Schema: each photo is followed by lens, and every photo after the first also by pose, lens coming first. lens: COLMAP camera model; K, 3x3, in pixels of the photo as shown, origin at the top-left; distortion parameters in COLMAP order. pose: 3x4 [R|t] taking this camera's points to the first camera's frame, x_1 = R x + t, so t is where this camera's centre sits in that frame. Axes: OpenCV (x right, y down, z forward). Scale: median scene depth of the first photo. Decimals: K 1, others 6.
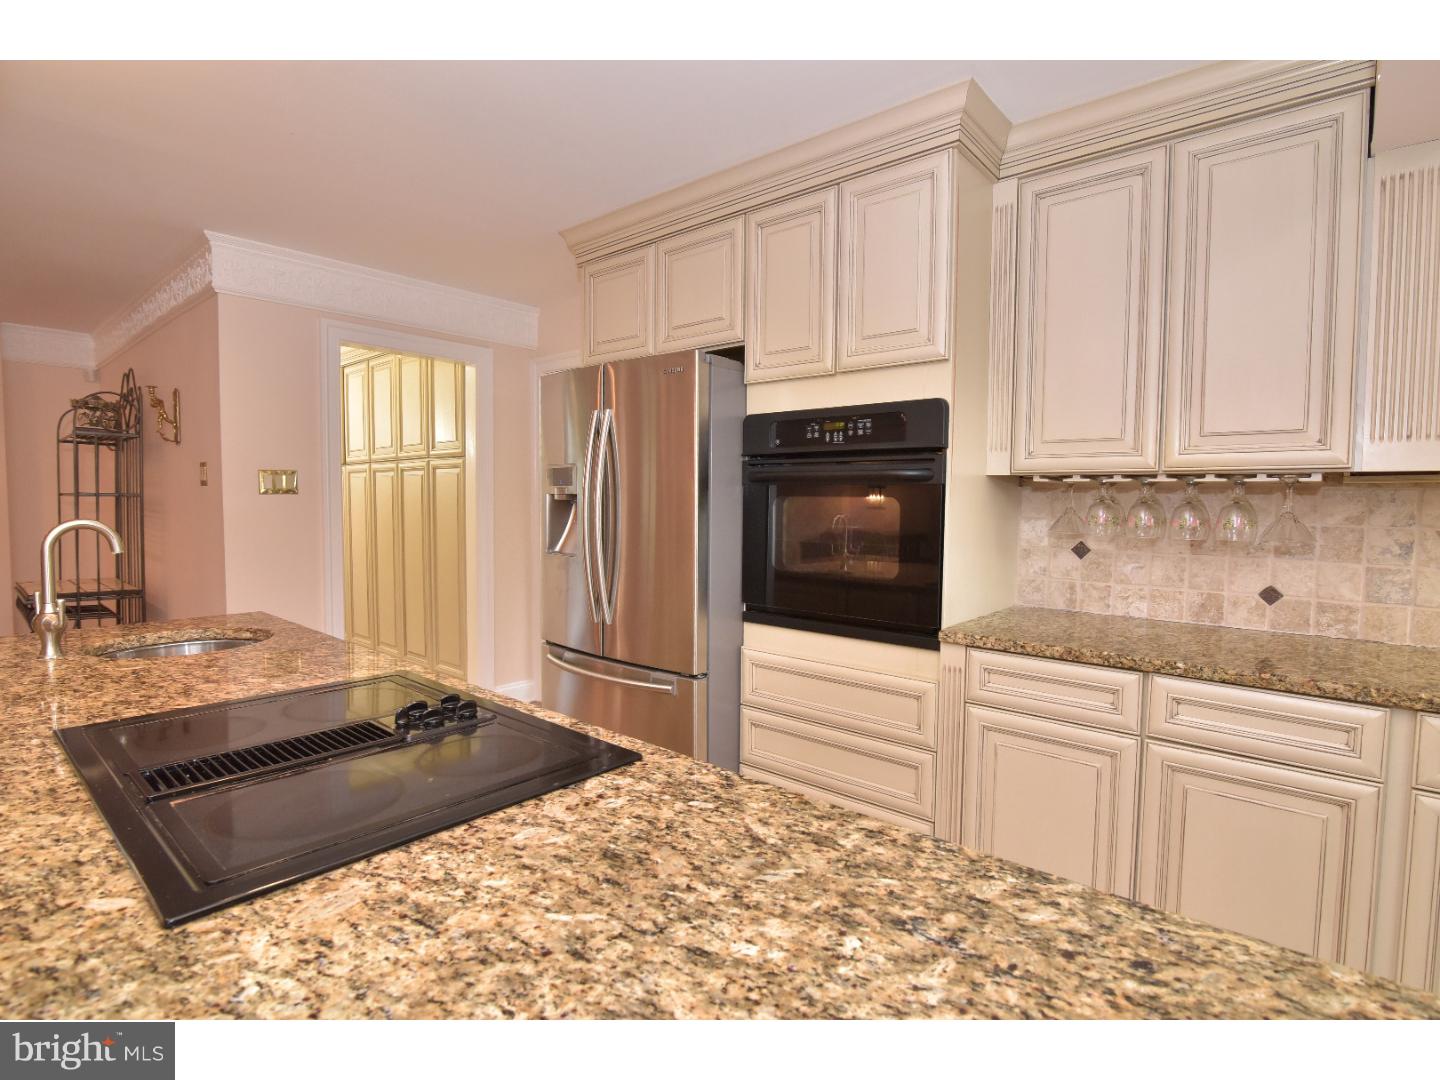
lens RADIAL K [[713.6, 0, 720.0], [0, 713.6, 540.0], [0, 0, 1]] dist [-0.003073, -0.000371]
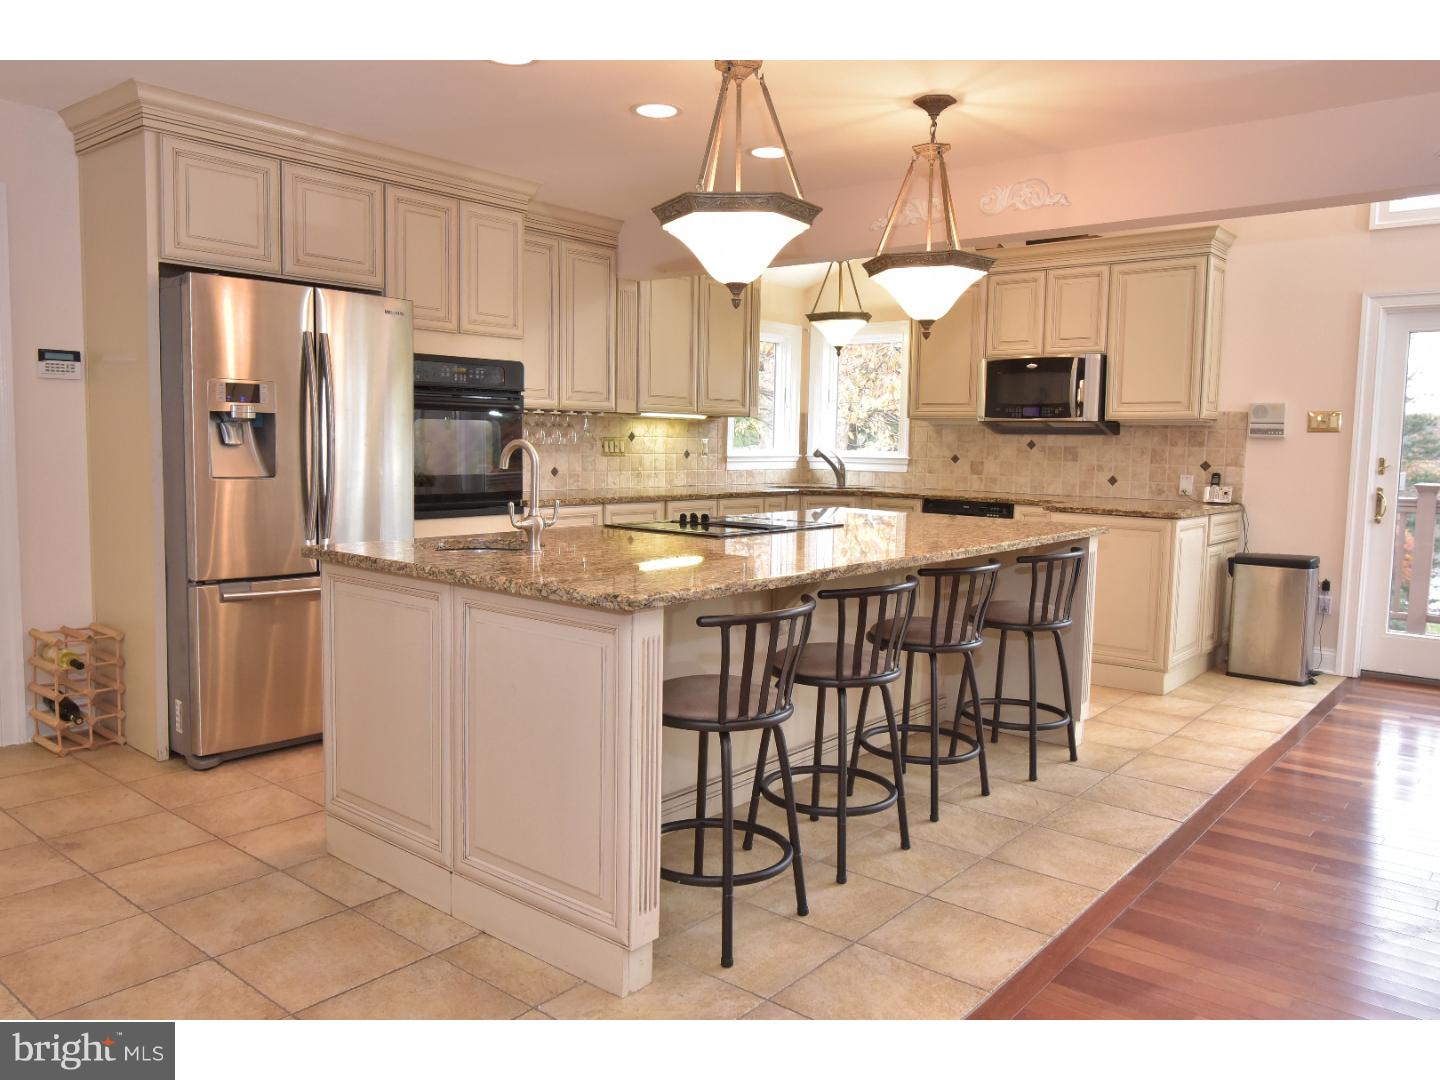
lens RADIAL K [[1083.6, 0, 720.0], [0, 1083.6, 540.0], [0, 0, 1]] dist [-0.000463, 0.000159]
pose [[-0.006241, -0.104341, 0.994522, -2.260467], [0.039490, 0.993740, 0.104507, -0.030775], [-0.999200, 0.039926, -0.002082, 0.555248]]
